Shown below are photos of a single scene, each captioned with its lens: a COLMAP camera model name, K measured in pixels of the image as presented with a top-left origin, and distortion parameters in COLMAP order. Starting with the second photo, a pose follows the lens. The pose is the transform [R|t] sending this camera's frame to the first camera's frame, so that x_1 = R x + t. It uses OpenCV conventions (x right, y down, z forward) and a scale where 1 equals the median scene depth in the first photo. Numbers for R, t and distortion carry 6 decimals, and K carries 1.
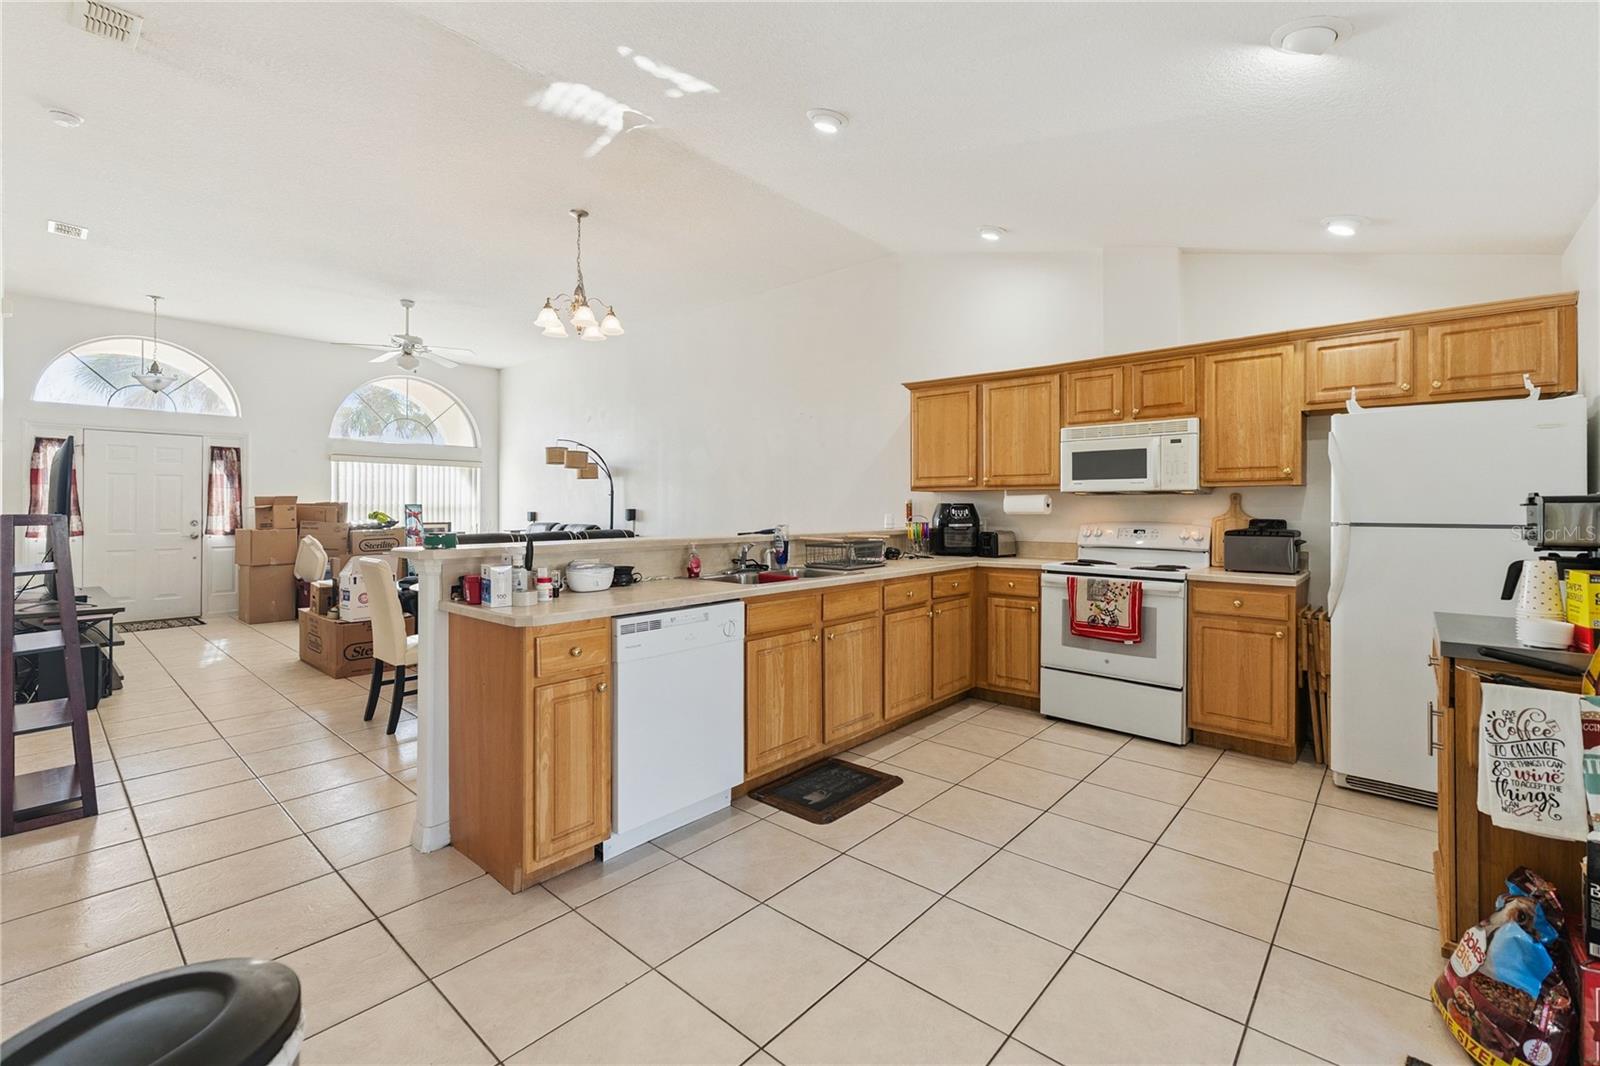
lens RADIAL K [[677.7, 0, 807.0], [0, 677.7, 509.9], [0, 0, 1]] dist [0.003939, 0.000719]
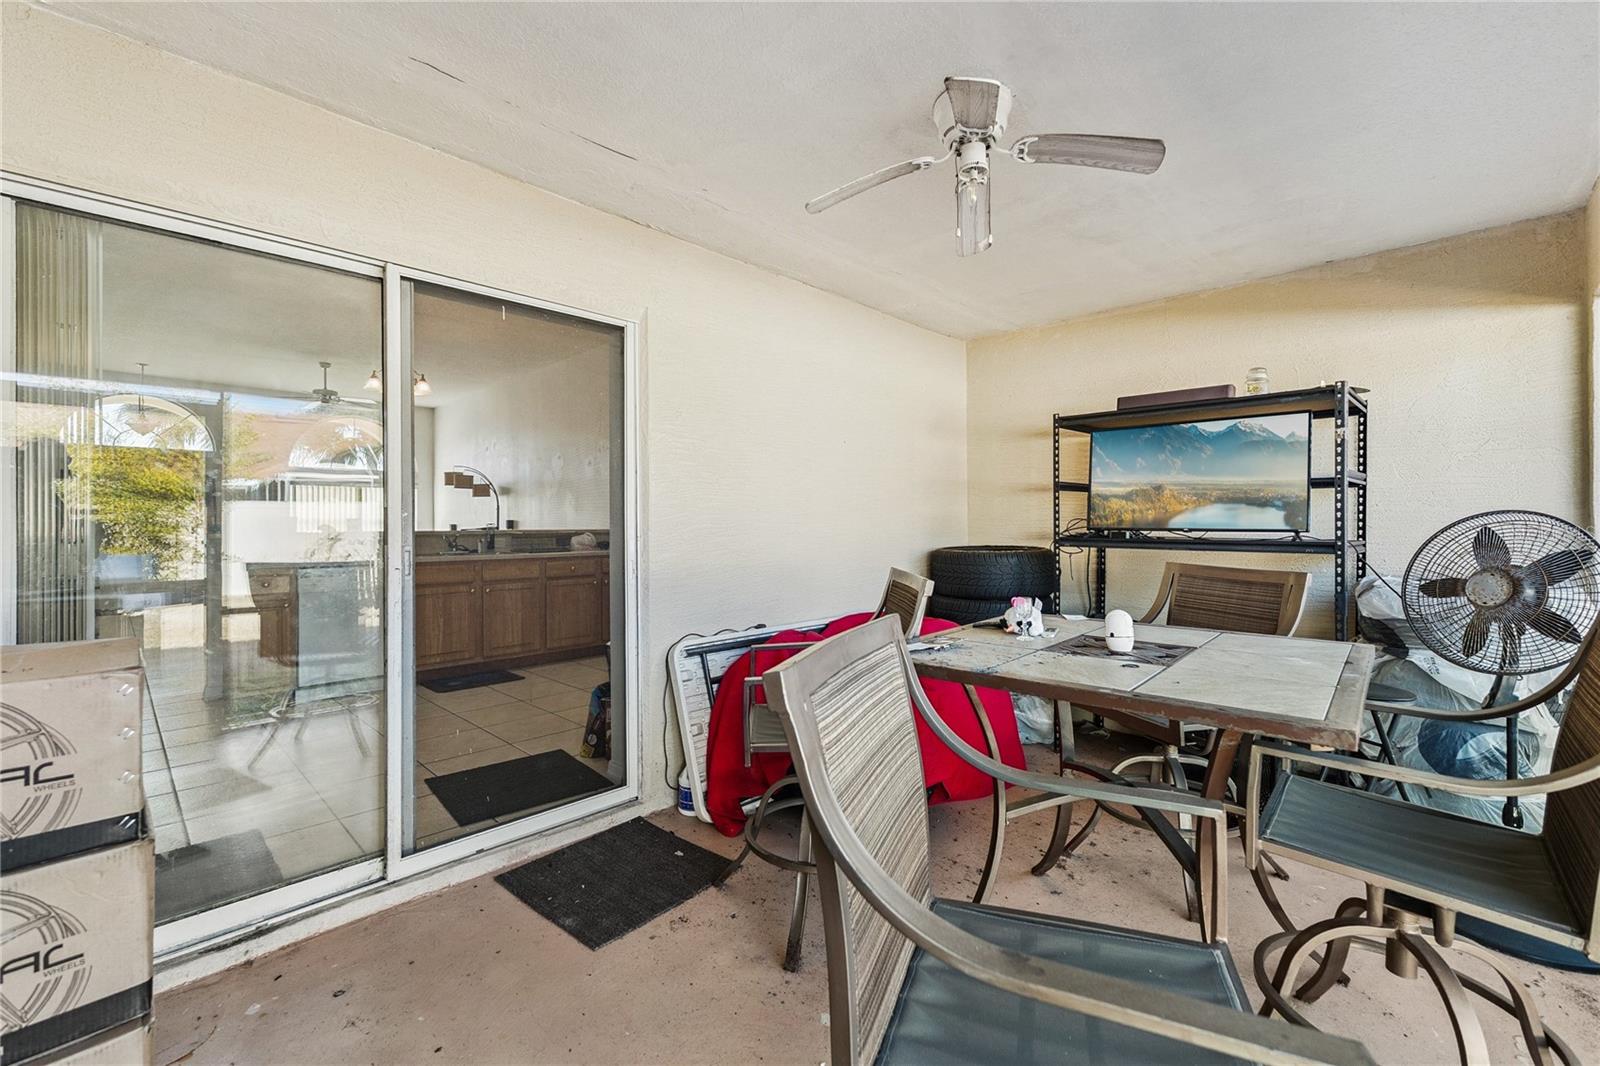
lens RADIAL K [[677.7, 0, 809.8], [0, 677.7, 522.7], [0, 0, 1]] dist [0.003939, 0.000719]
pose [[0.998797, -0.009885, -0.048022, 0.665171], [0.009564, 0.999930, -0.006909, 0.033045], [0.048087, 0.006441, 0.998822, -0.436129]]
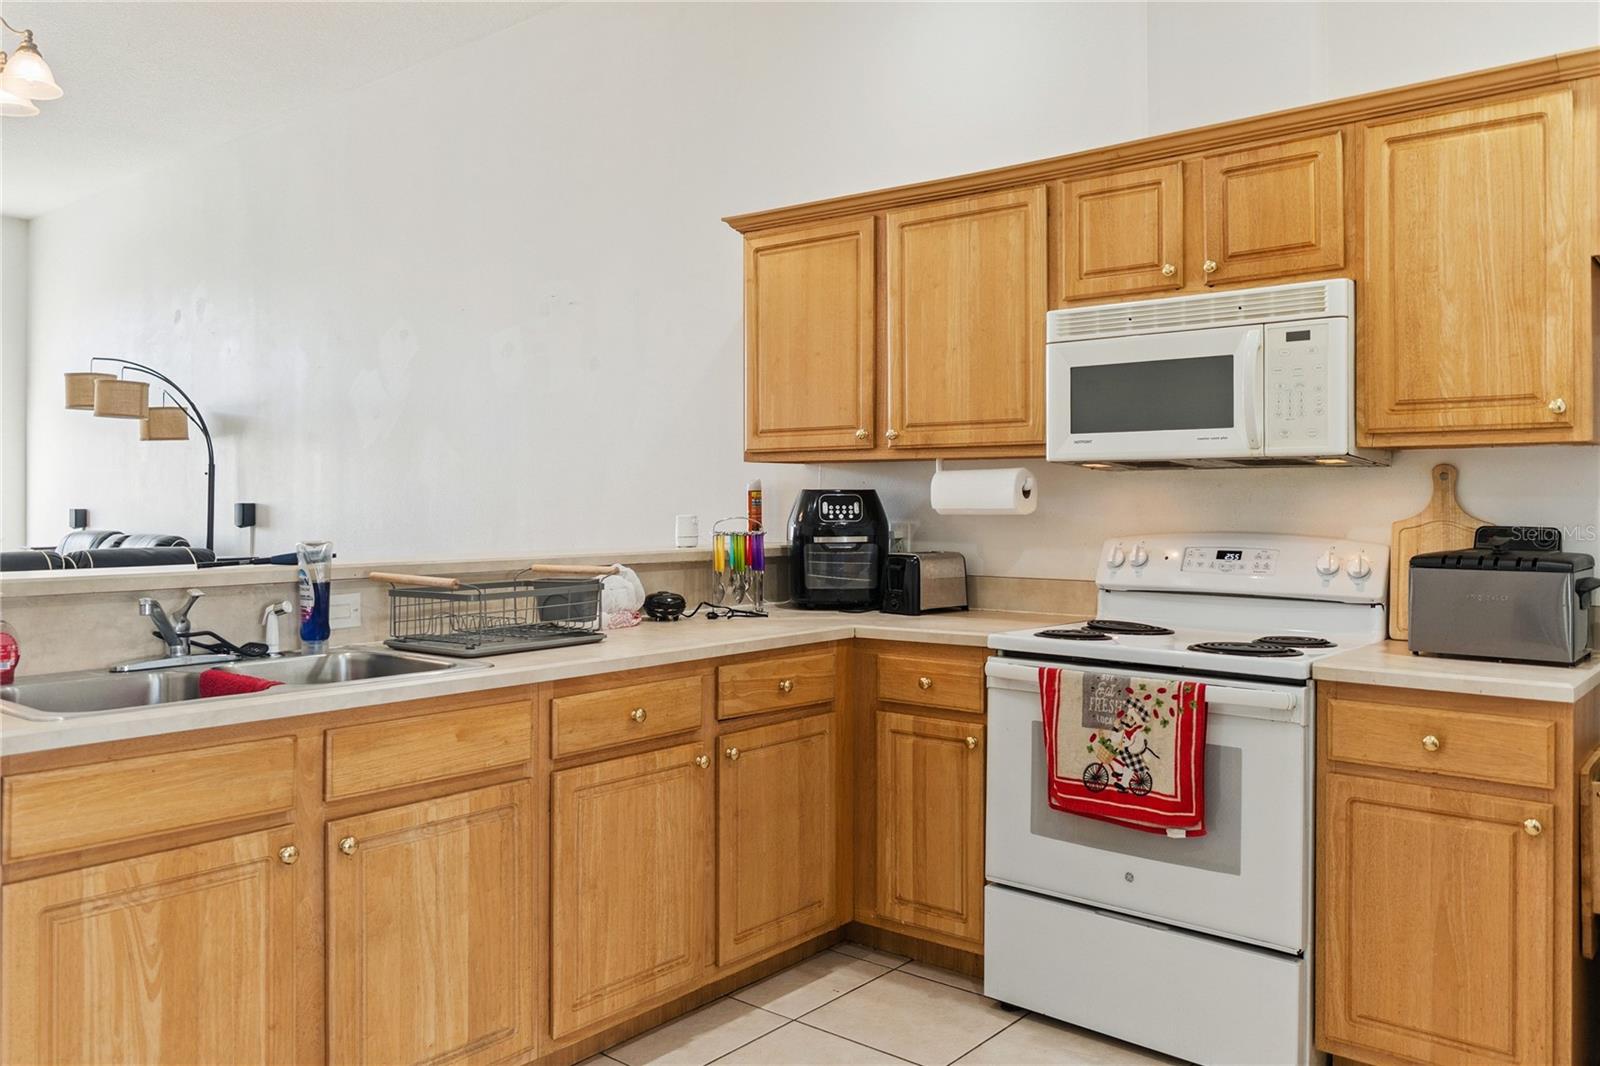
lens RADIAL K [[1220.3, 0, 799.8], [0, 1220.3, 499.2], [0, 0, 1]] dist [0.003515, -0.007744]
pose [[0.999692, -0.000477, 0.024812, 0.201575], [0.000583, 0.999991, -0.004289, 0.000079], [-0.024809, 0.004303, 0.999683, 0.243186]]
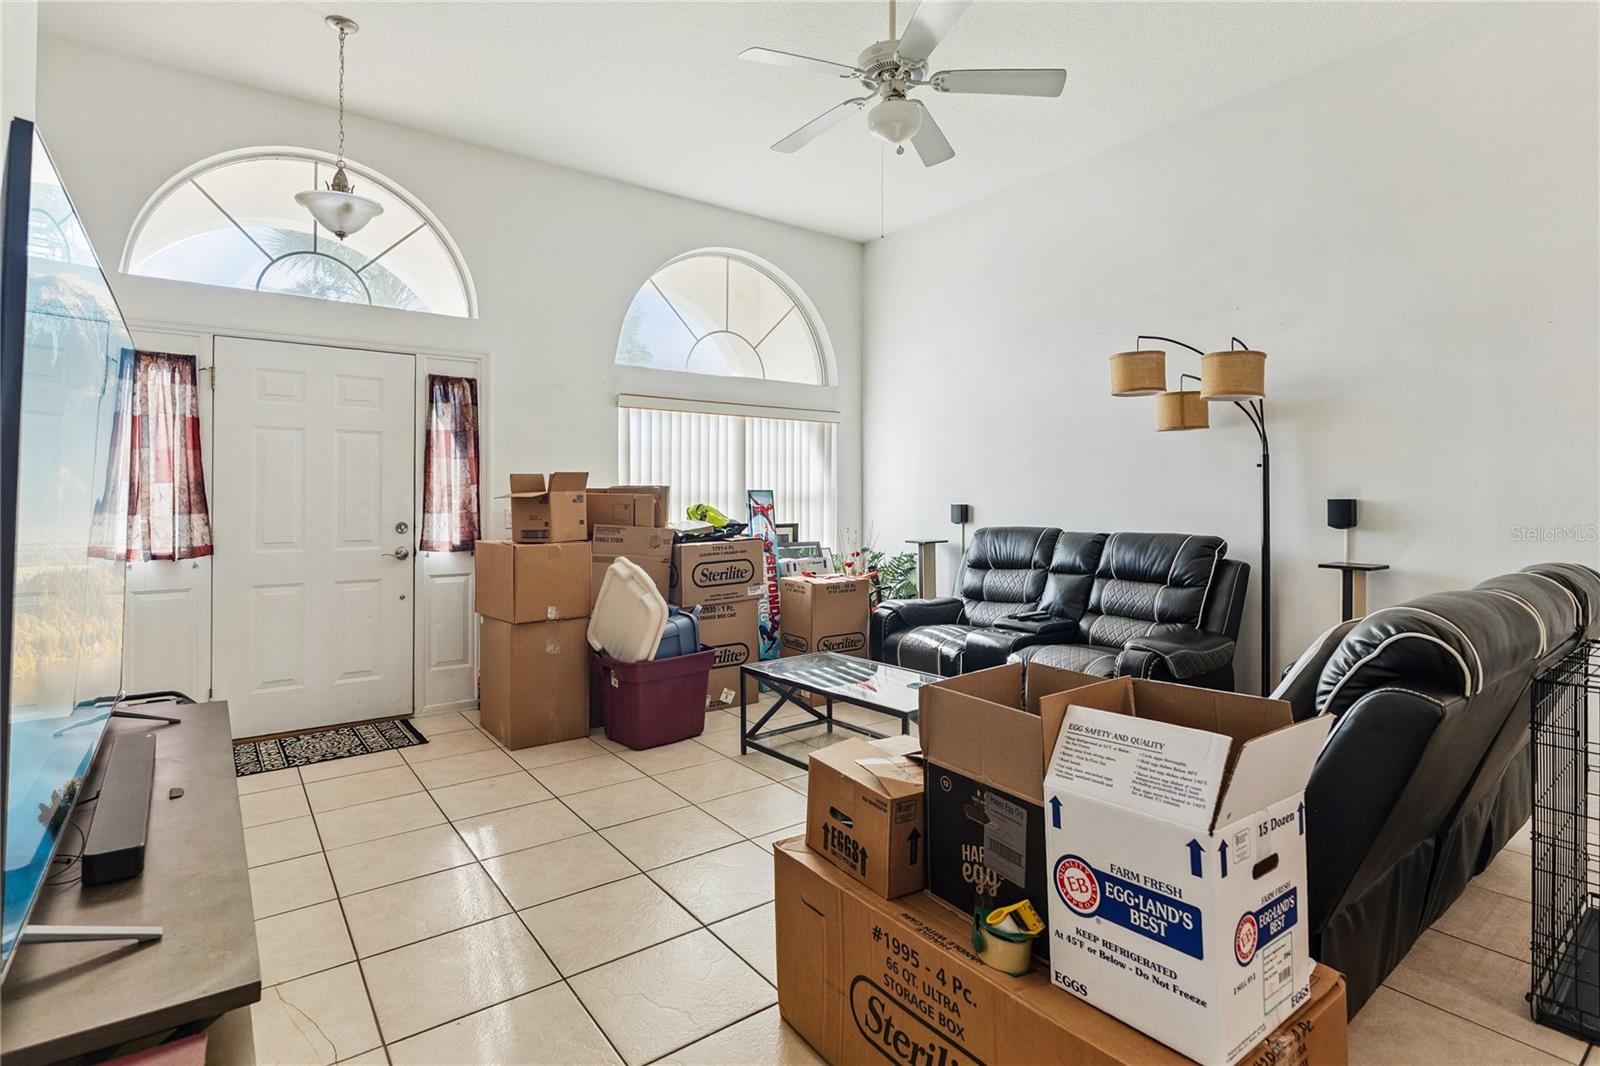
lens RADIAL K [[795.1, 0, 810.5], [0, 795.1, 497.4], [0, 0, 1]] dist [0.006481, -0.000174]
pose [[0.977517, -0.001350, -0.210851, -0.865401], [0.000706, 0.999995, -0.003126, -0.002165], [0.210854, 0.002907, 0.977513, 0.878112]]
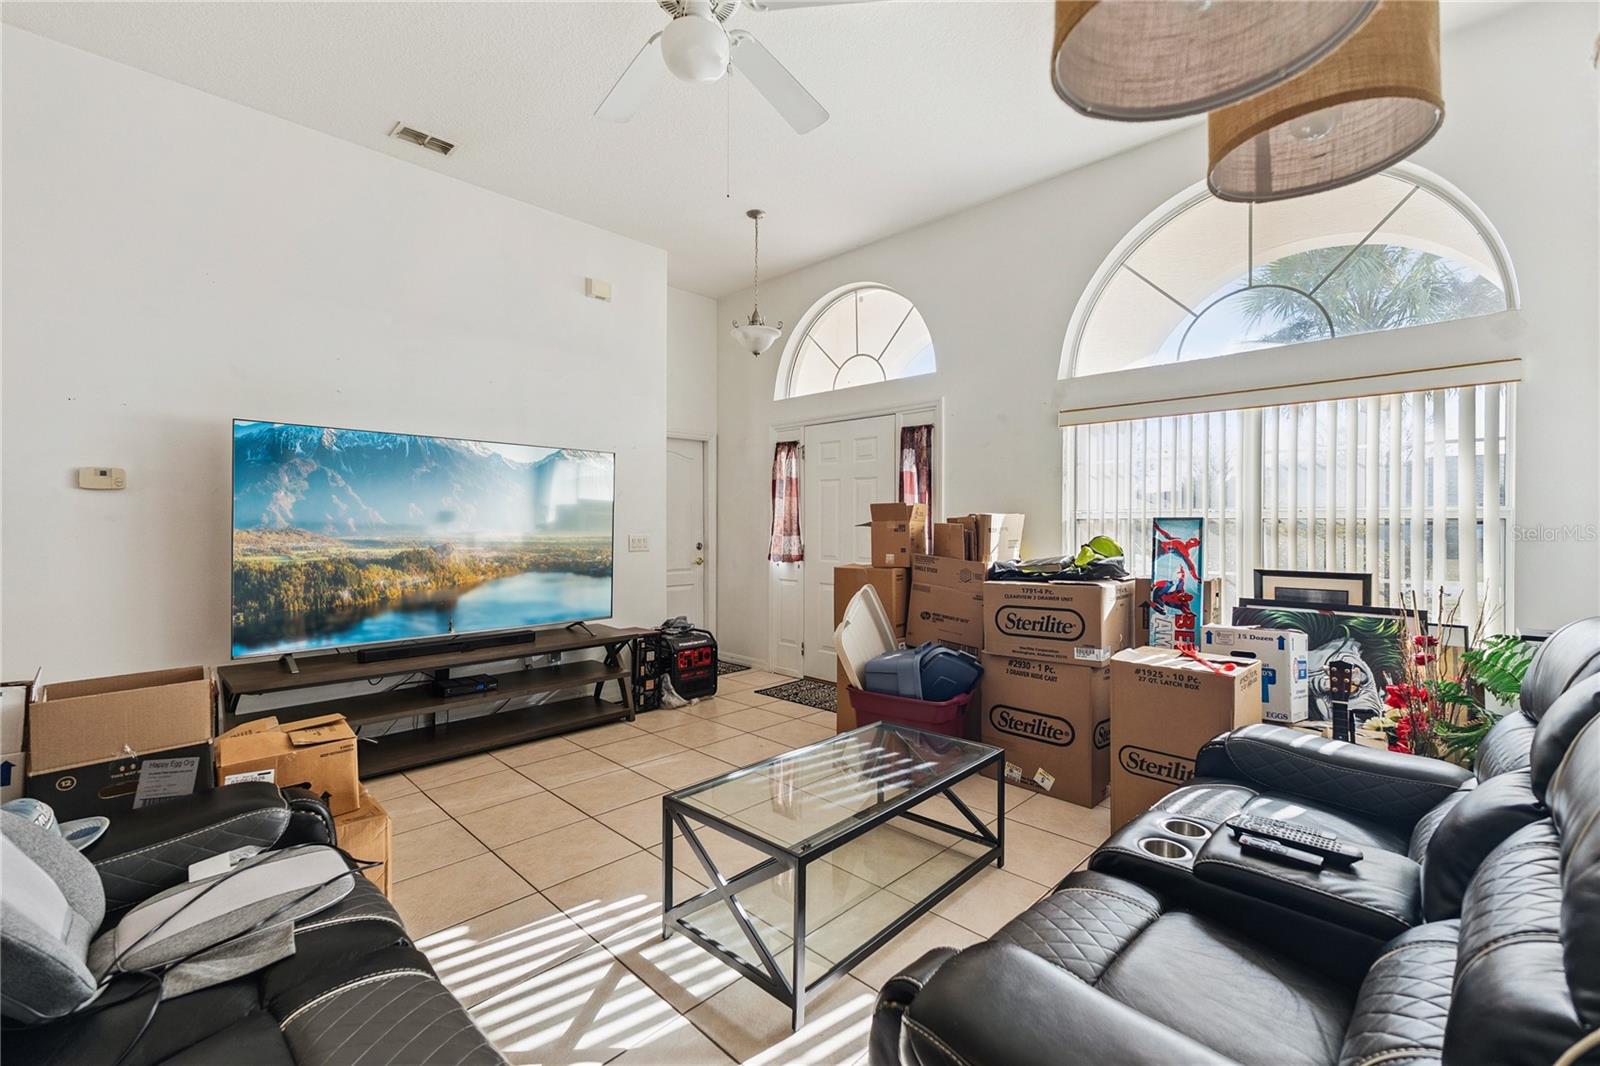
lens RADIAL K [[677.7, 0, 809.8], [0, 677.7, 526.0], [0, 0, 1]] dist [0.003939, 0.000719]
pose [[-0.050441, 0.001628, -0.998726, -0.452956], [-0.007040, 0.999973, 0.001986, -0.007420], [0.998702, 0.007131, -0.050428, 1.717753]]
